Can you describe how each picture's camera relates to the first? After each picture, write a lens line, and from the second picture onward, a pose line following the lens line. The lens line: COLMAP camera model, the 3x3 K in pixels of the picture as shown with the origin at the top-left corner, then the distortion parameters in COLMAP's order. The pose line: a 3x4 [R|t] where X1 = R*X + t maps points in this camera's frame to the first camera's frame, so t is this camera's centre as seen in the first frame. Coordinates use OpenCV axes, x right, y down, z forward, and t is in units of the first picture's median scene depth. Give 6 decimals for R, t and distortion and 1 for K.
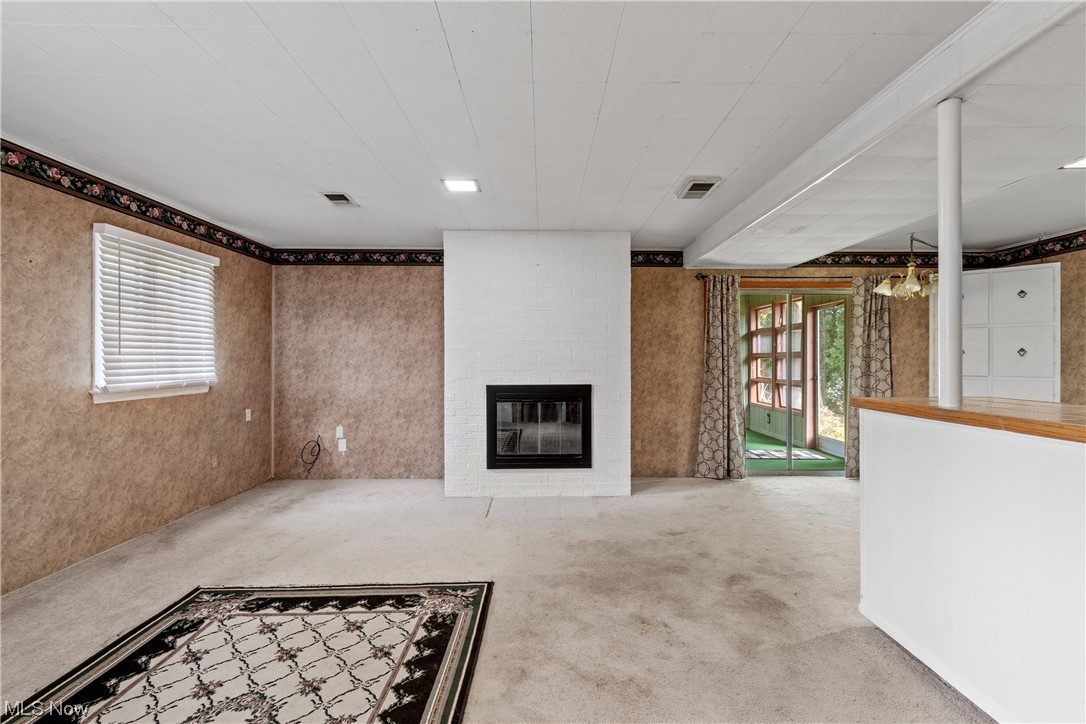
lens RADIAL K [[482.6, 0, 544.7], [0, 482.6, 360.4], [0, 0, 1]] dist [0.004248, -0.001195]
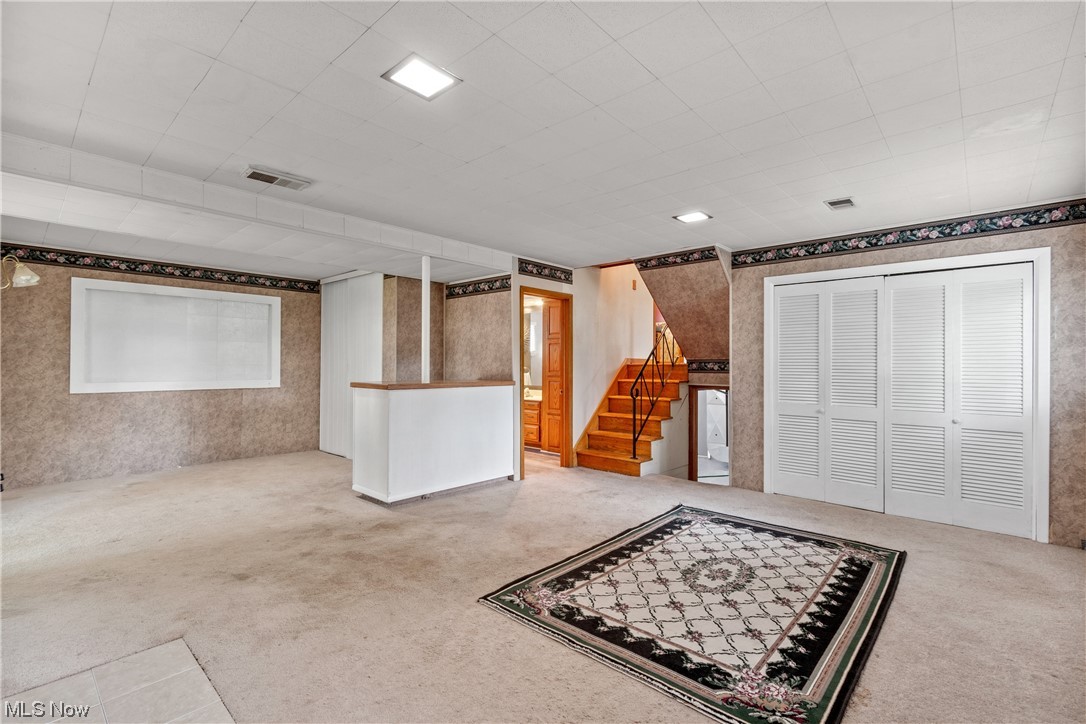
lens RADIAL K [[482.6, 0, 542.7], [0, 482.6, 363.3], [0, 0, 1]] dist [0.004248, -0.001195]
pose [[-0.728756, -0.000686, 0.684773, -0.983992], [-0.003155, 0.999992, -0.002356, -0.003851], [-0.684766, -0.003877, -0.728753, 1.863769]]
